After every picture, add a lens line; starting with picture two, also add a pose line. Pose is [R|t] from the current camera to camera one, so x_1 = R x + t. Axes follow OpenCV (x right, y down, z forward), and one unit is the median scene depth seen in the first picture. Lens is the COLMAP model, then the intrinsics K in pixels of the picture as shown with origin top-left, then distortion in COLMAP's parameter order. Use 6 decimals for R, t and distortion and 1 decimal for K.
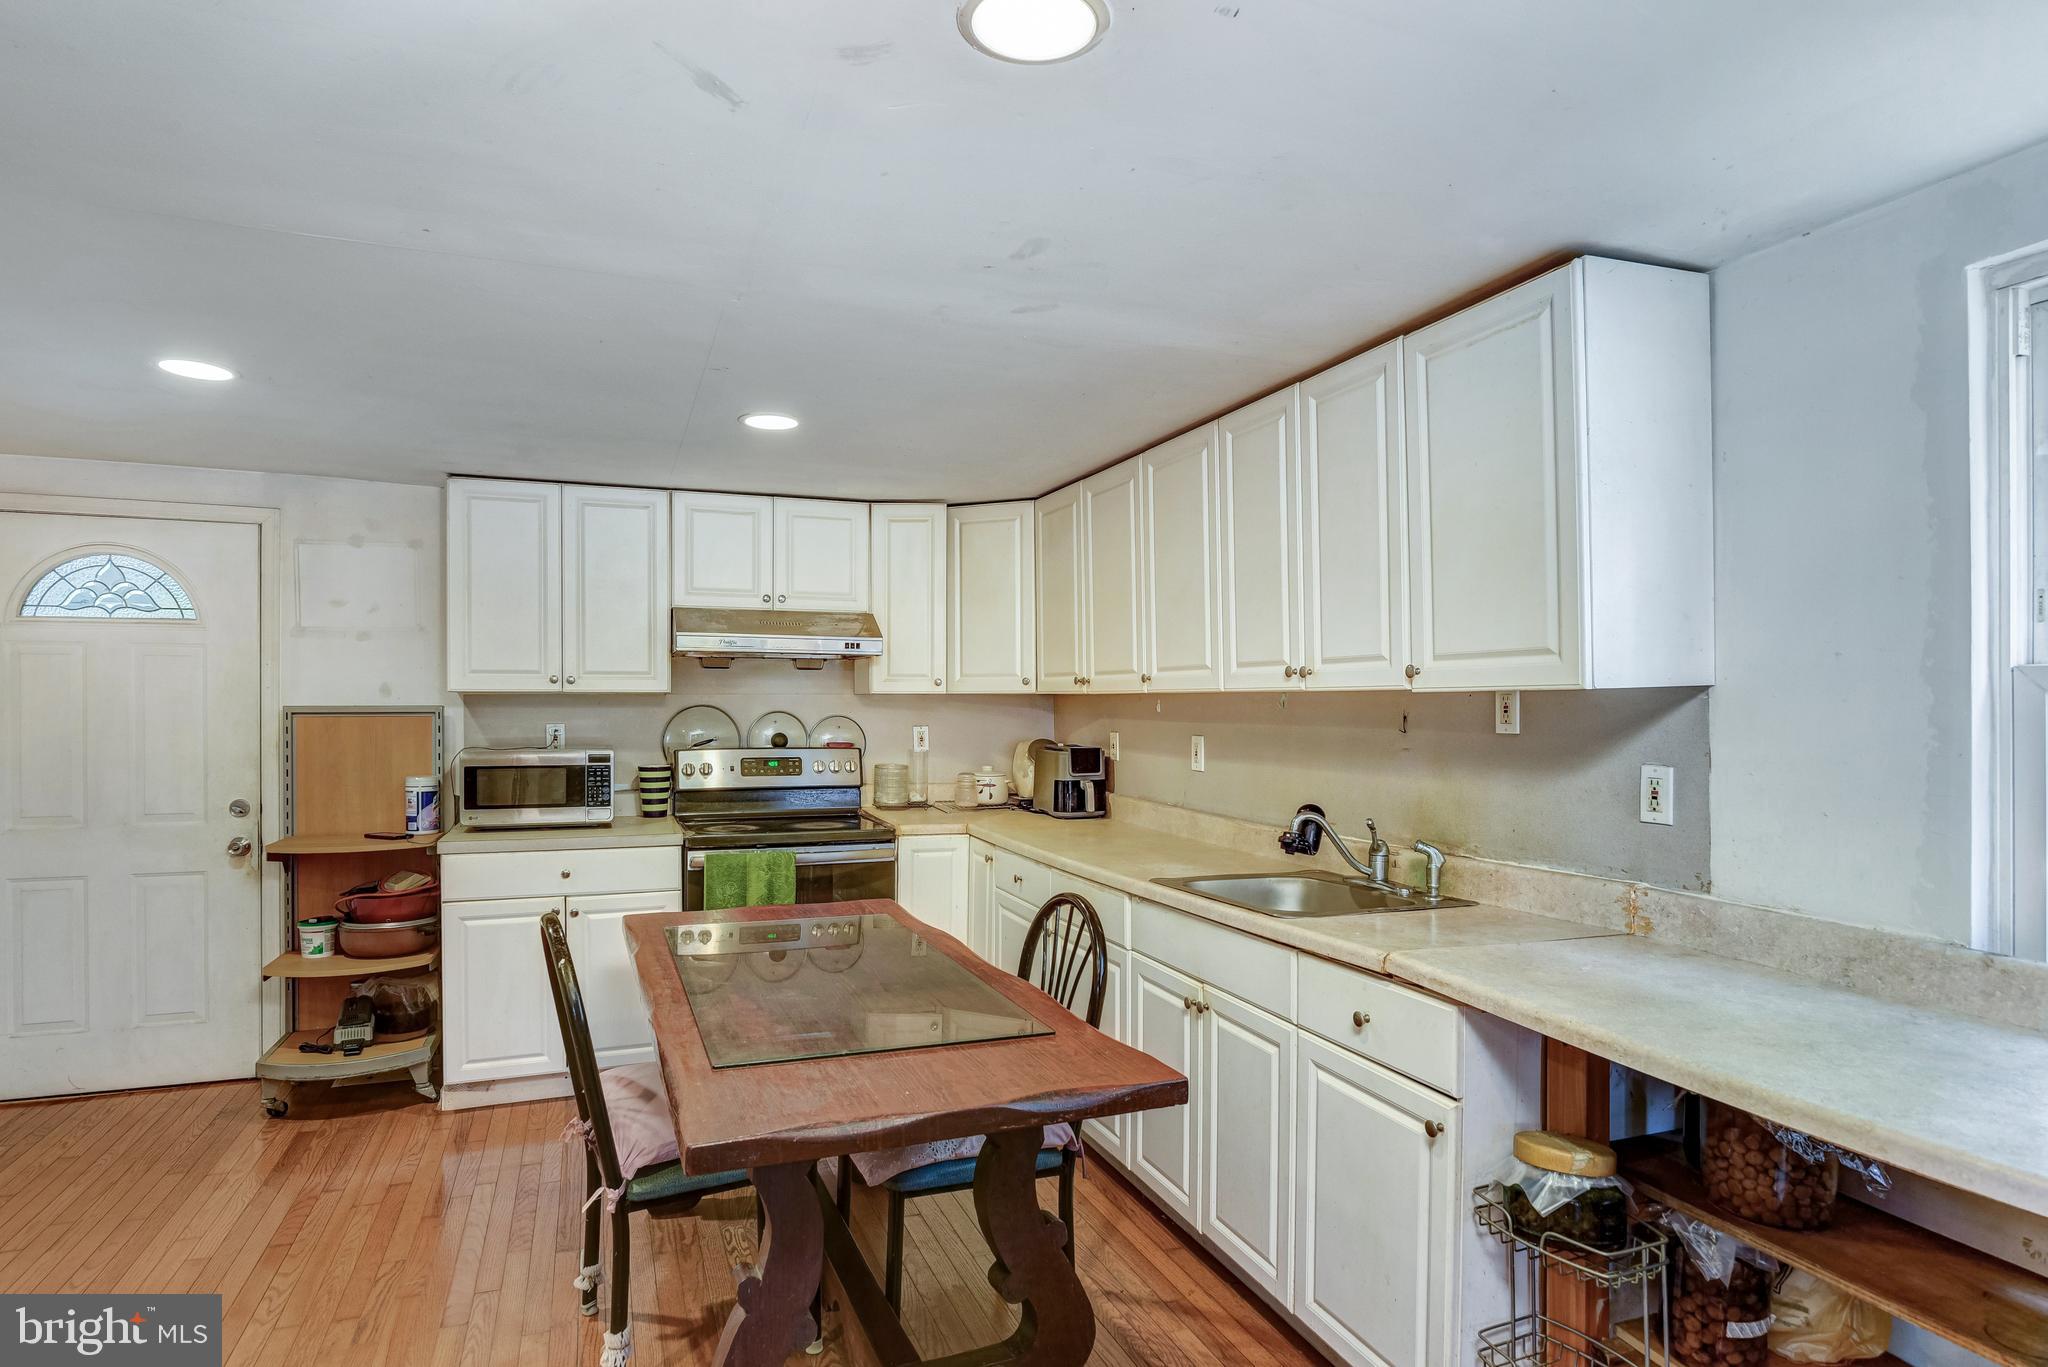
lens RADIAL K [[1113.3, 0, 1022.6], [0, 1113.3, 717.2], [0, 0, 1]] dist [-0.016362, 0.000224]
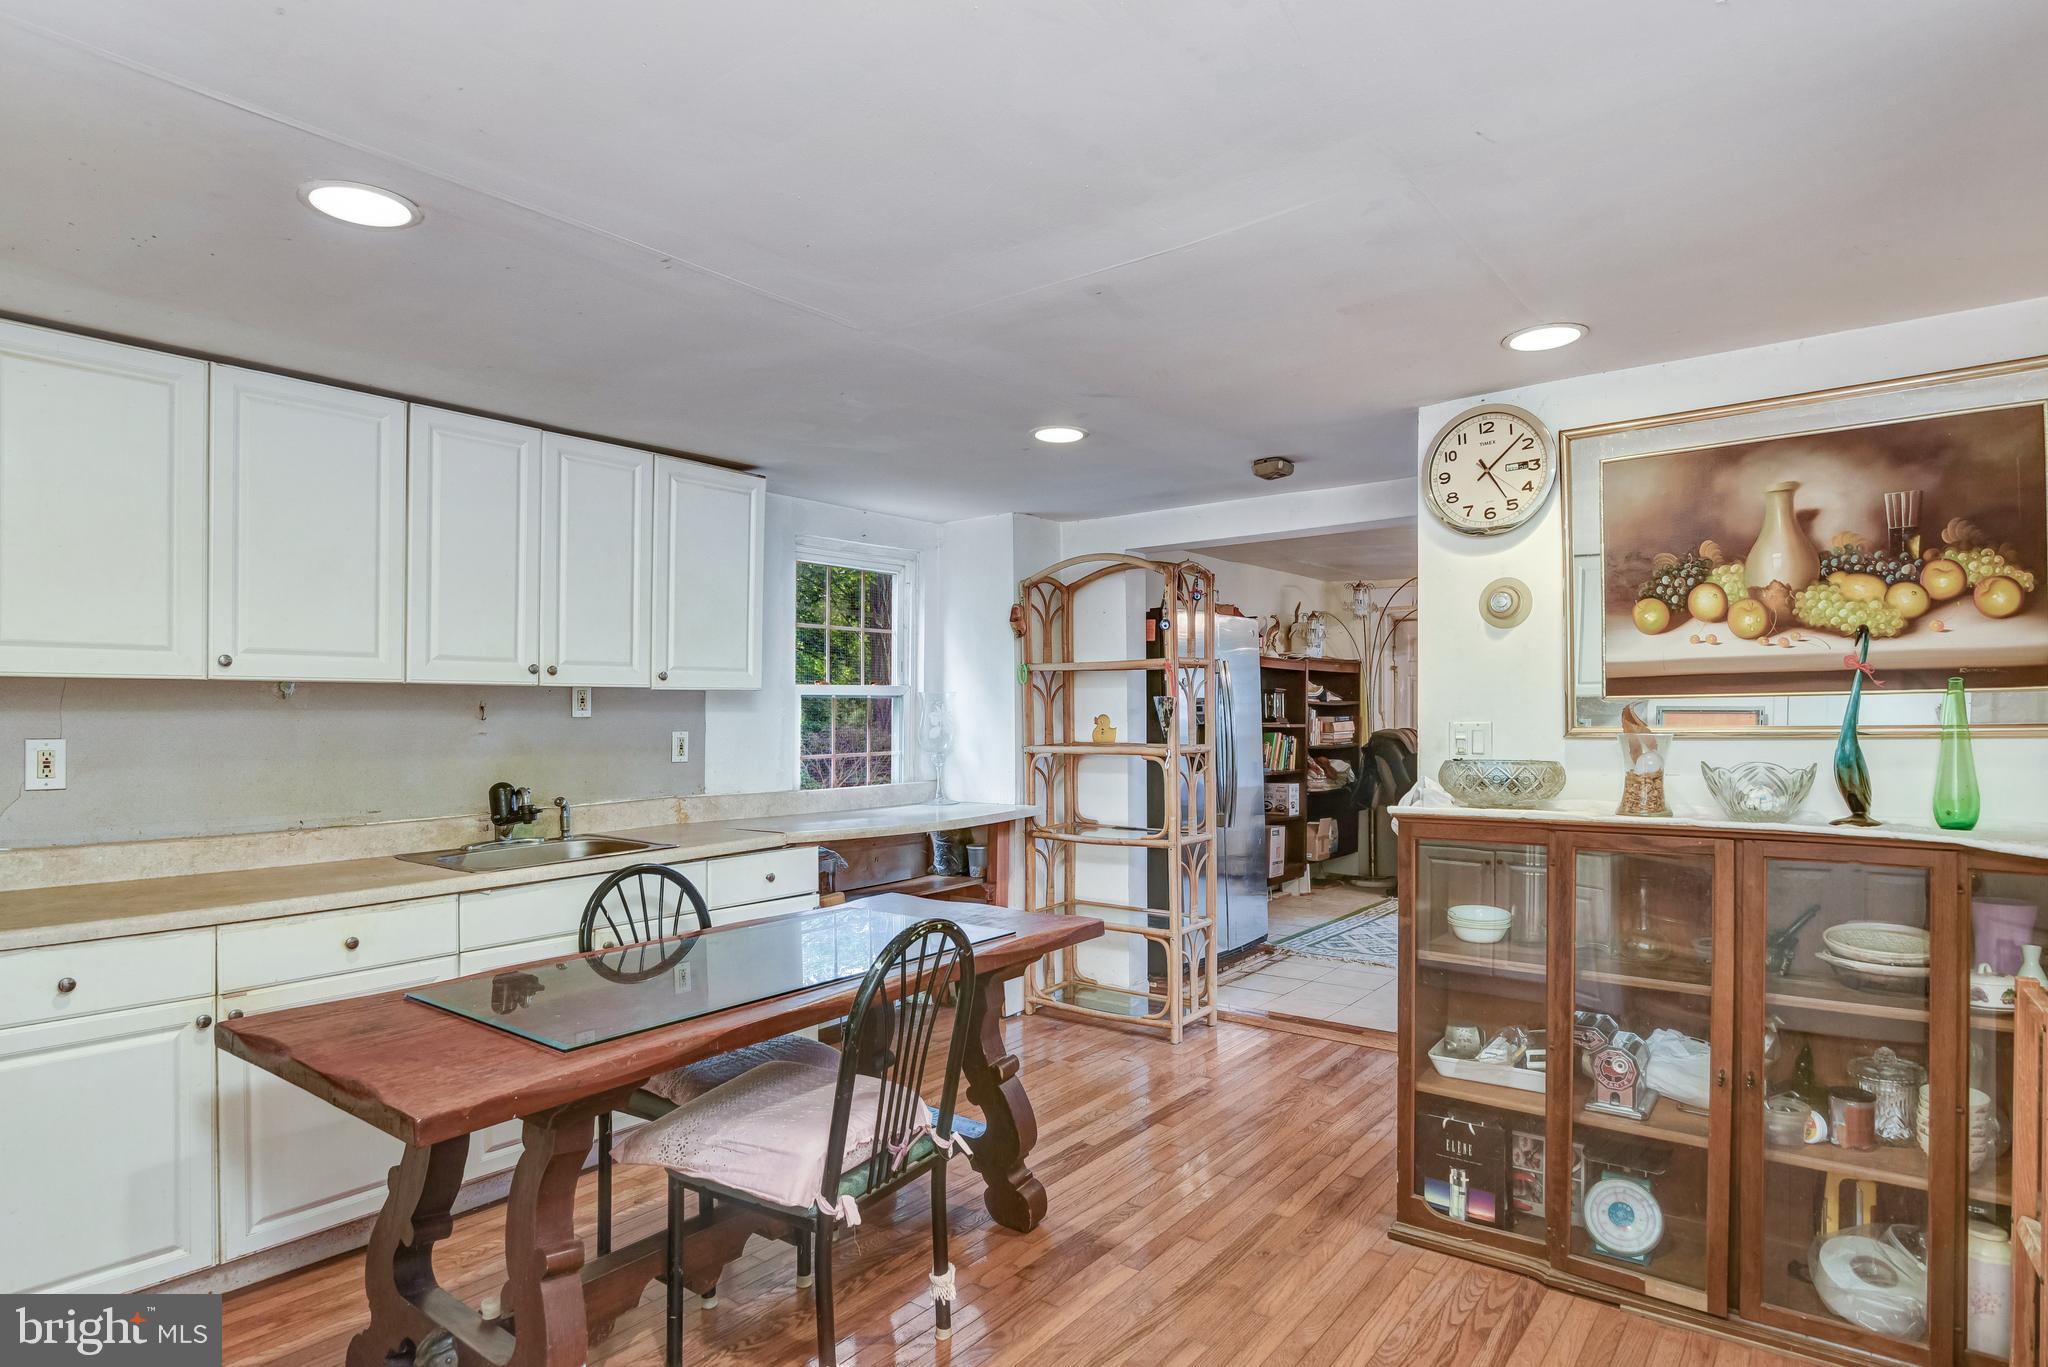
lens RADIAL K [[1113.3, 0, 1022.6], [0, 1113.3, 717.2], [0, 0, 1]] dist [-0.016362, 0.000224]
pose [[-0.514873, -0.006801, 0.857239, -1.007416], [0.013175, 0.999788, 0.015846, -0.001524], [-0.857165, 0.019453, -0.514675, 1.123760]]
